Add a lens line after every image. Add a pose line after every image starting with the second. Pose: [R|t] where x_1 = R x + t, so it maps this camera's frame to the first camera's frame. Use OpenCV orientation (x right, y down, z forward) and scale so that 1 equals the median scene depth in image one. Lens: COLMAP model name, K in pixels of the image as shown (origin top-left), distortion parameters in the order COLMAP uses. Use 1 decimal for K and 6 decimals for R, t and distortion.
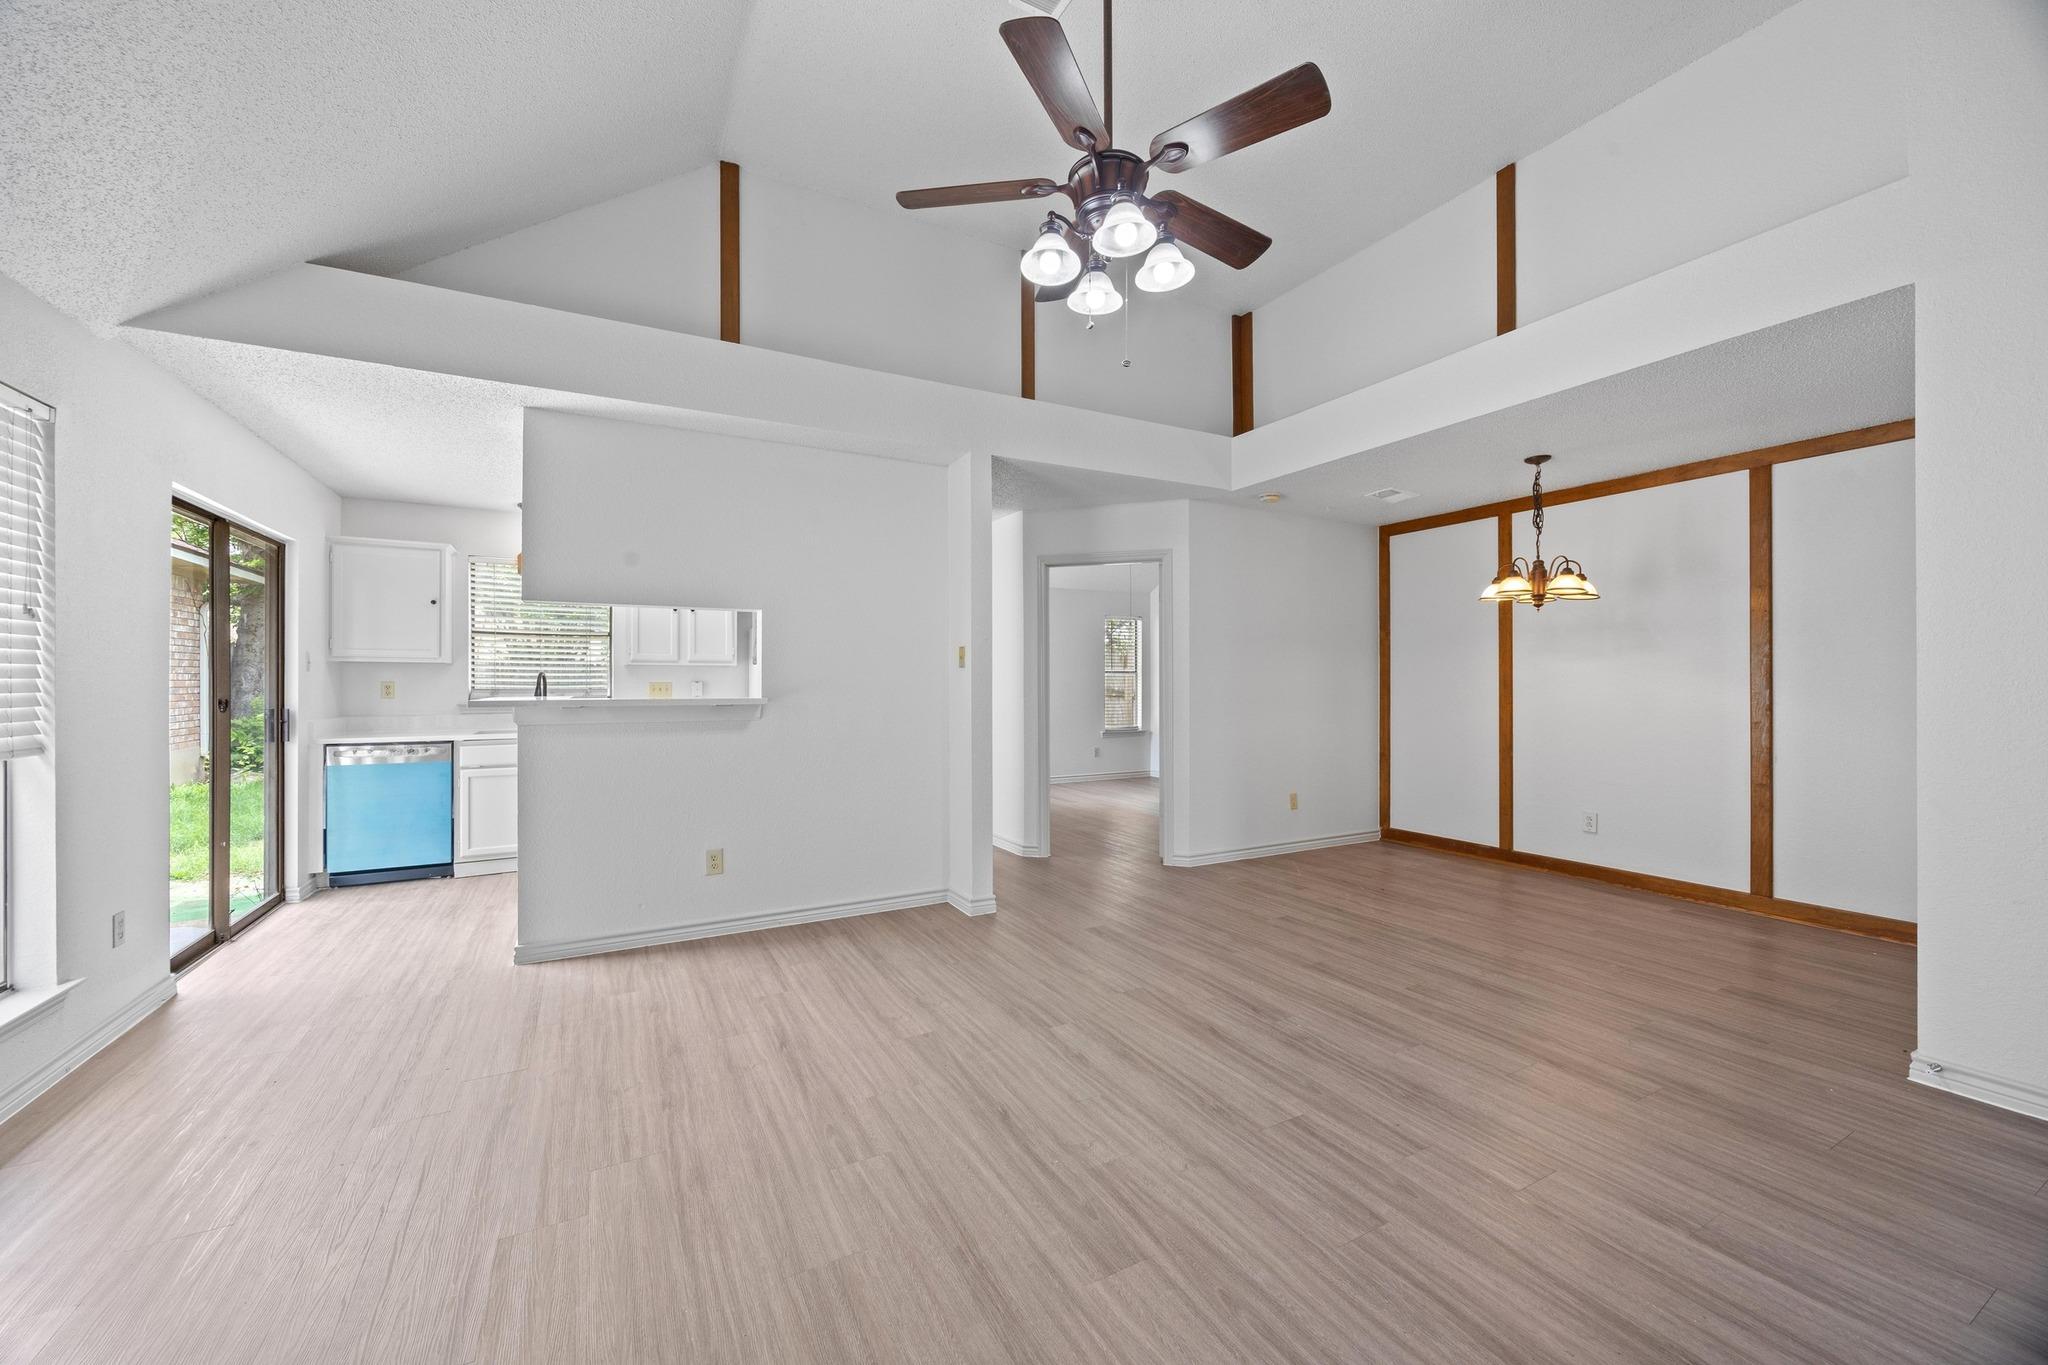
lens RADIAL K [[778.9, 0, 1014.7], [0, 778.9, 684.2], [0, 0, 1]] dist [-0.003872, 0.000837]
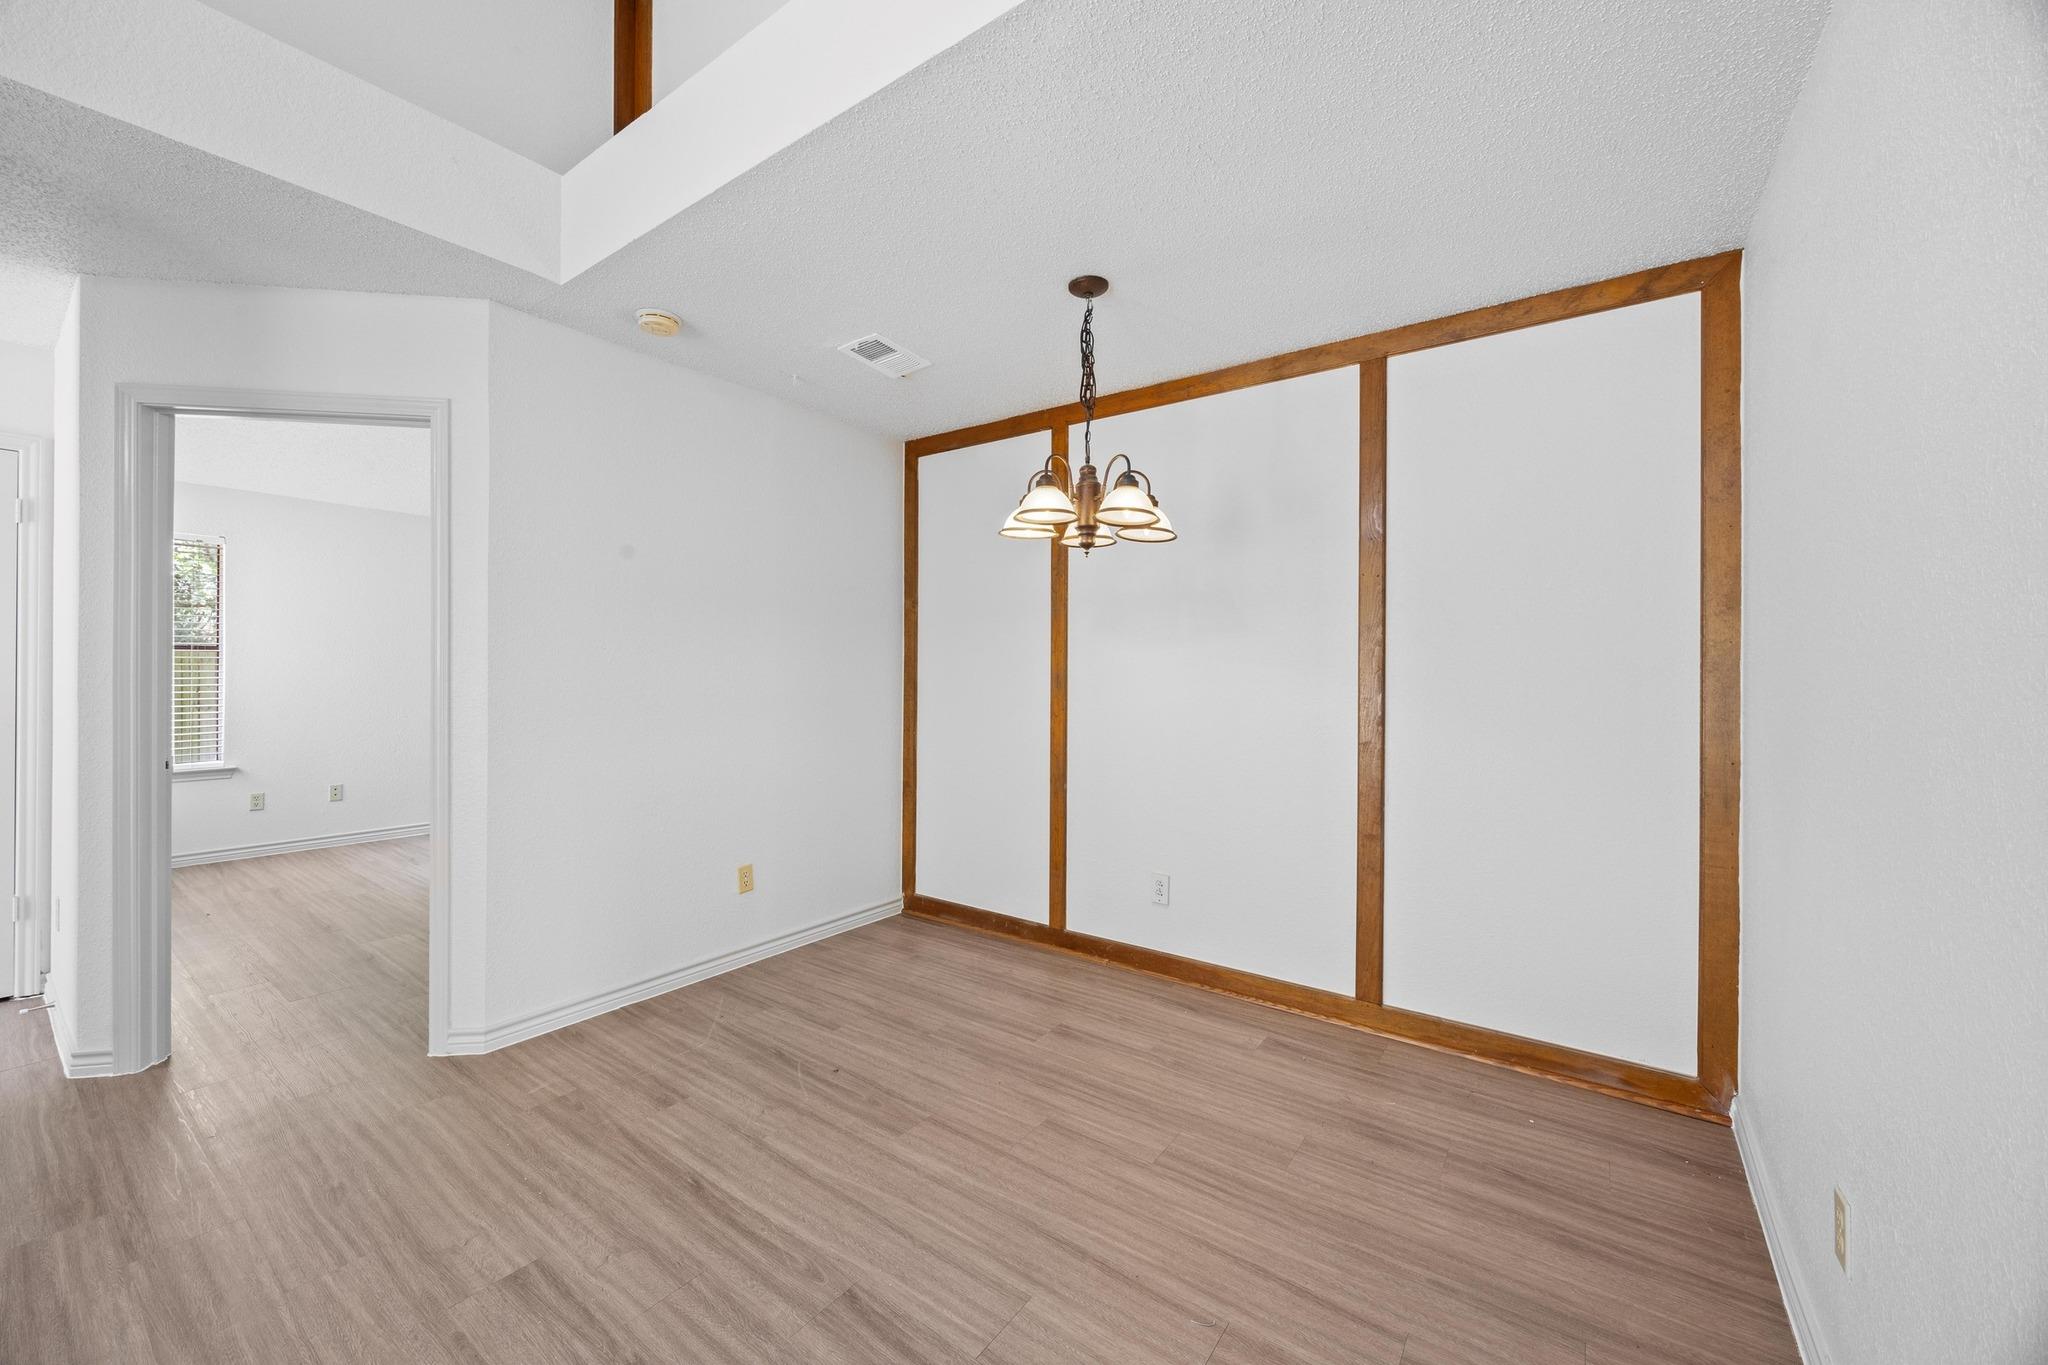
lens RADIAL K [[778.9, 0, 1018.8], [0, 778.9, 671.3], [0, 0, 1]] dist [-0.003872, 0.000837]
pose [[0.900340, 0.009062, 0.435092, 0.414566], [-0.008698, 0.999958, -0.002828, -0.008138], [-0.435099, -0.001238, 0.900382, 0.553115]]
